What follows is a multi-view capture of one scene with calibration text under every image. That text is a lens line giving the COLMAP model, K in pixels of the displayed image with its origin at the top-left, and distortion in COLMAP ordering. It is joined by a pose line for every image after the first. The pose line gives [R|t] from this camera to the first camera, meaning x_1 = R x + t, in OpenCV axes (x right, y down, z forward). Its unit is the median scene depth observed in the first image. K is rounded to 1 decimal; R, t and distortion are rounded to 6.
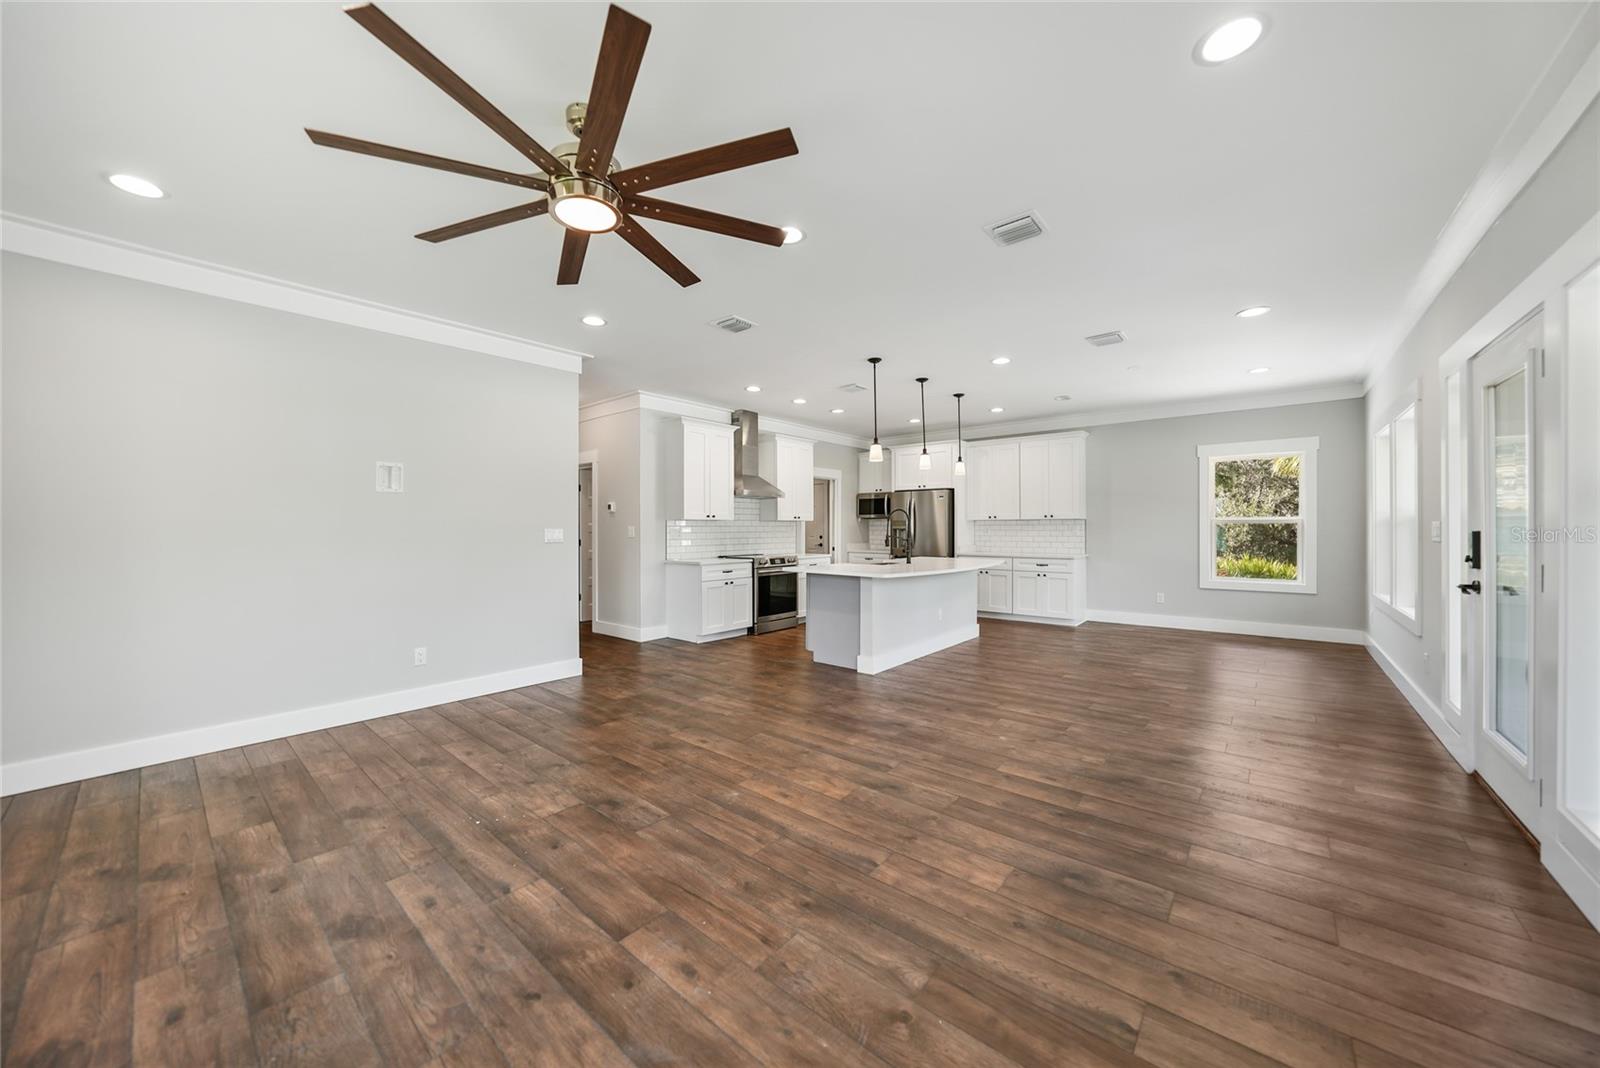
lens RADIAL K [[567.7, 0, 799.3], [0, 567.7, 532.0], [0, 0, 1]] dist [-0.026634, 0.005754]
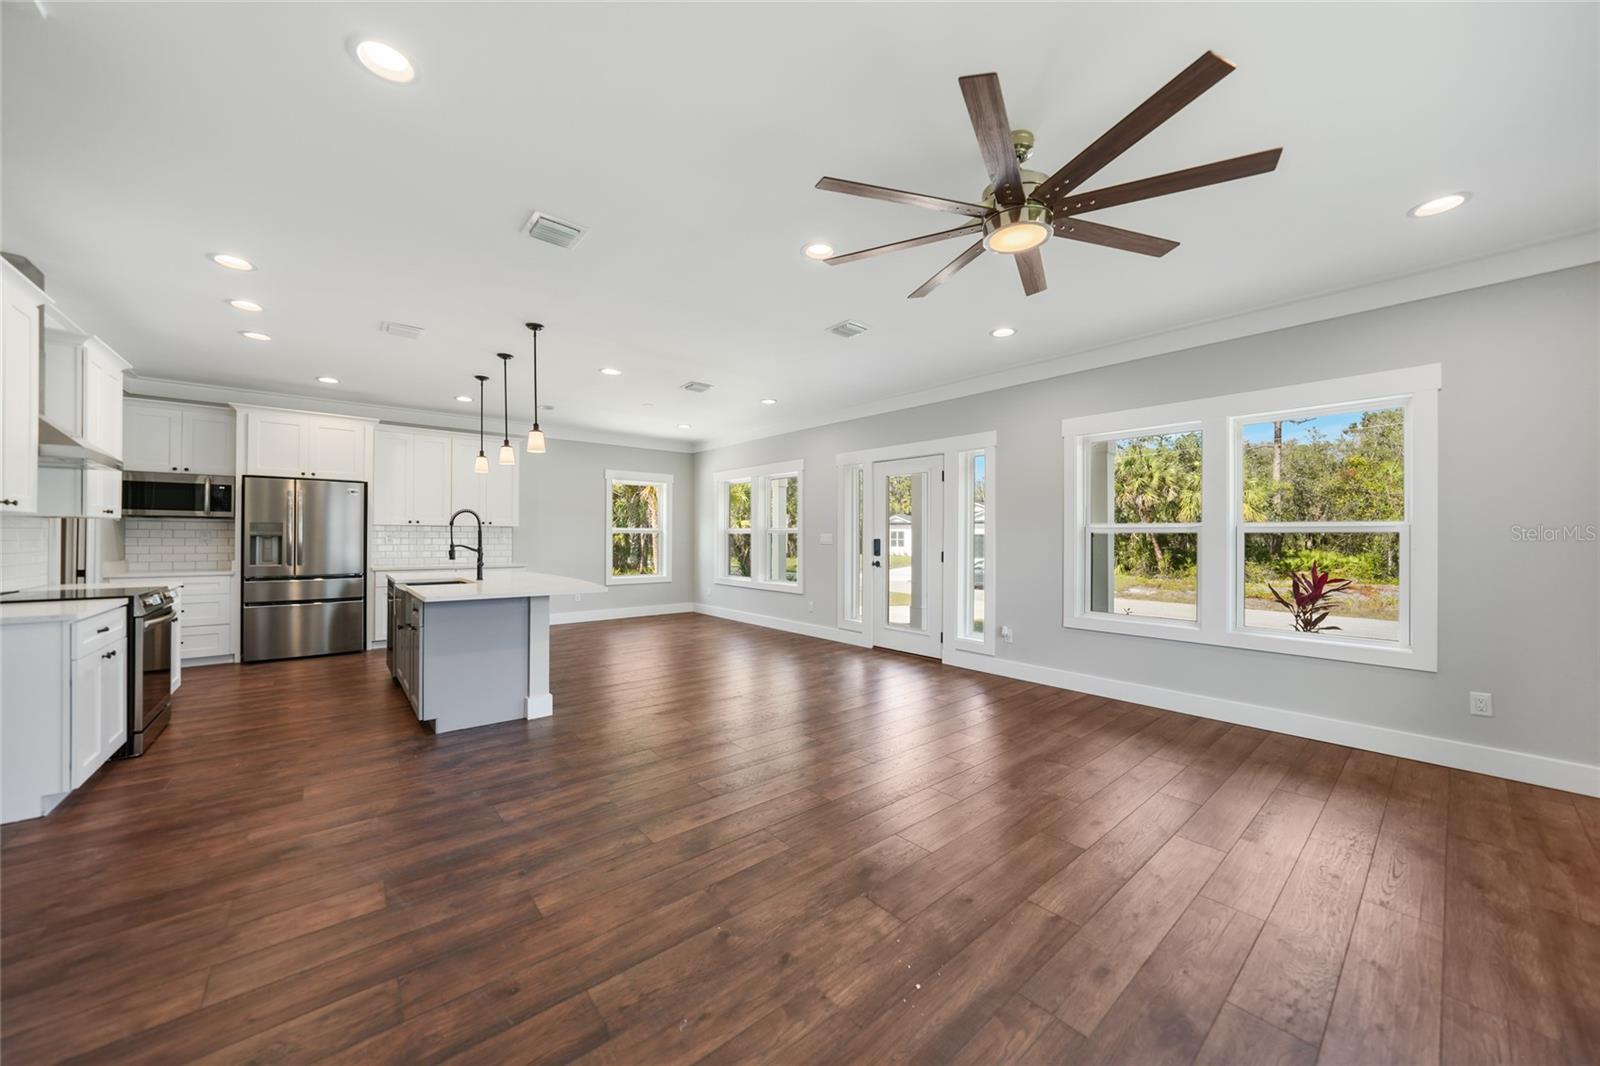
lens RADIAL K [[571.5, 0, 805.1], [0, 571.5, 536.7], [0, 0, 1]] dist [-0.026391, 0.006085]
pose [[0.163086, 0.003521, 0.986606, -0.850974], [0.001529, 0.999992, -0.003822, -0.001462], [-0.986611, 0.002132, 0.163080, 0.699168]]
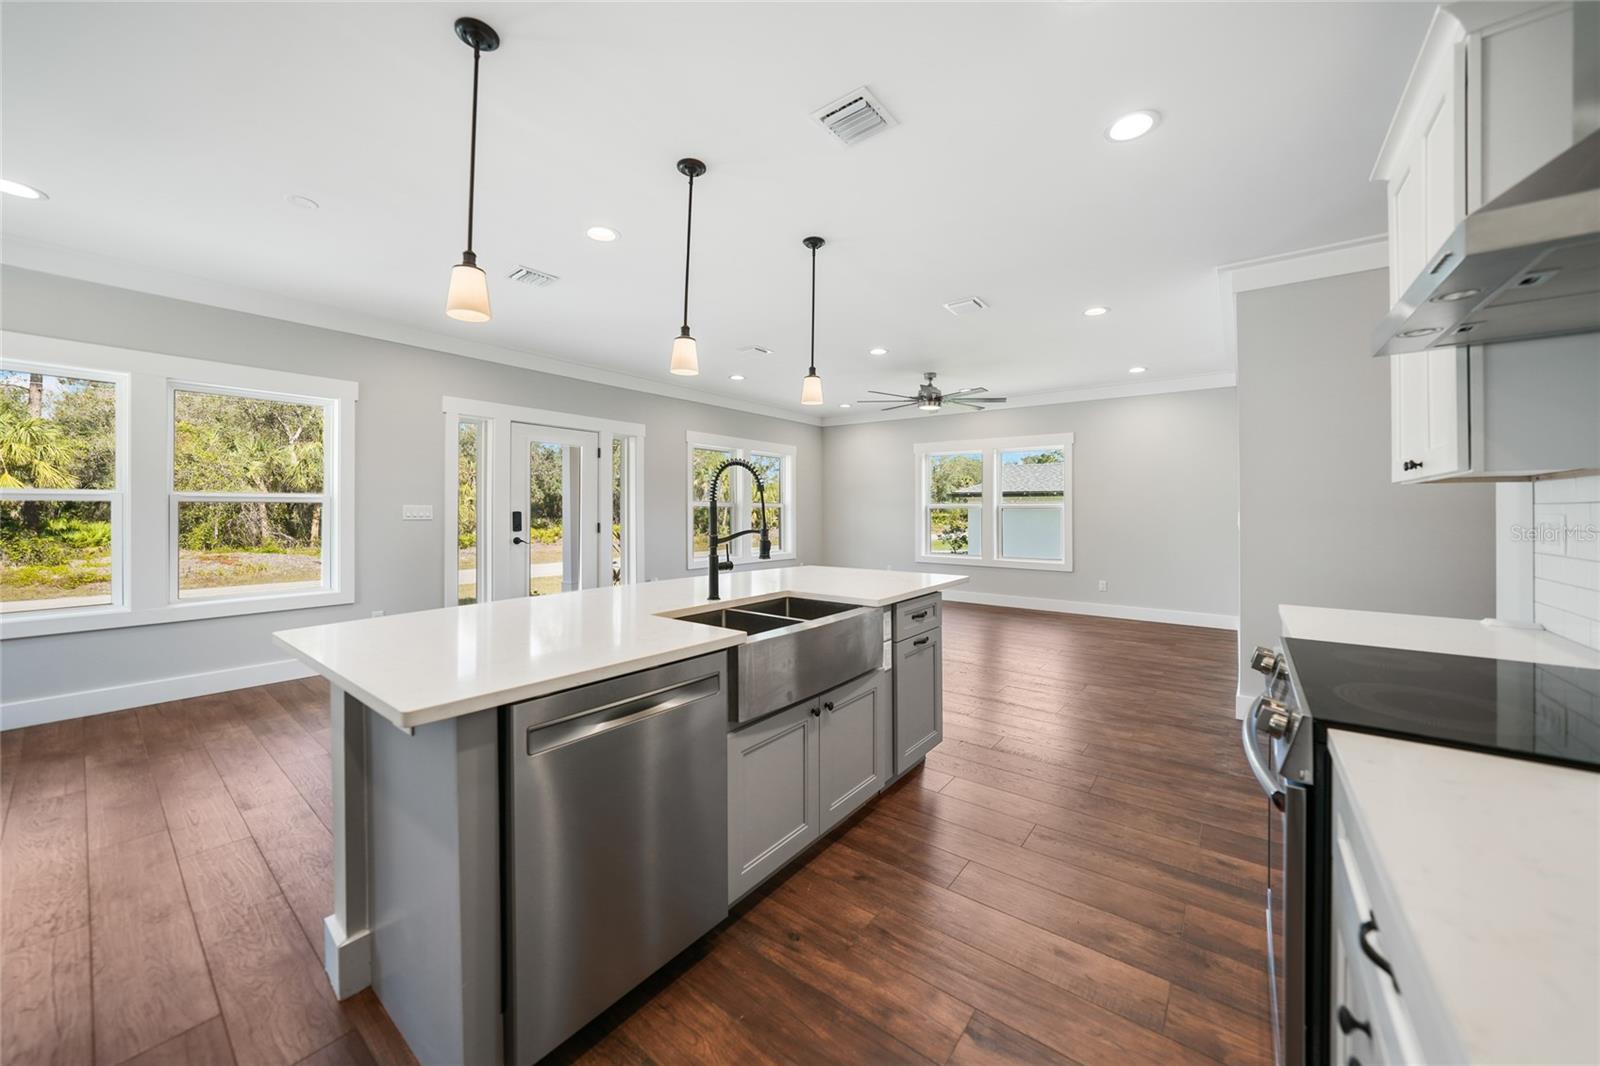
lens RADIAL K [[574.2, 0, 800.7], [0, 574.2, 504.4], [0, 0, 1]] dist [-0.021177, 0.006052]
pose [[-0.999131, -0.000700, -0.041677, 0.252744], [-0.000543, 0.999993, -0.003764, -0.015025], [0.041680, -0.003738, -0.999124, 2.333076]]
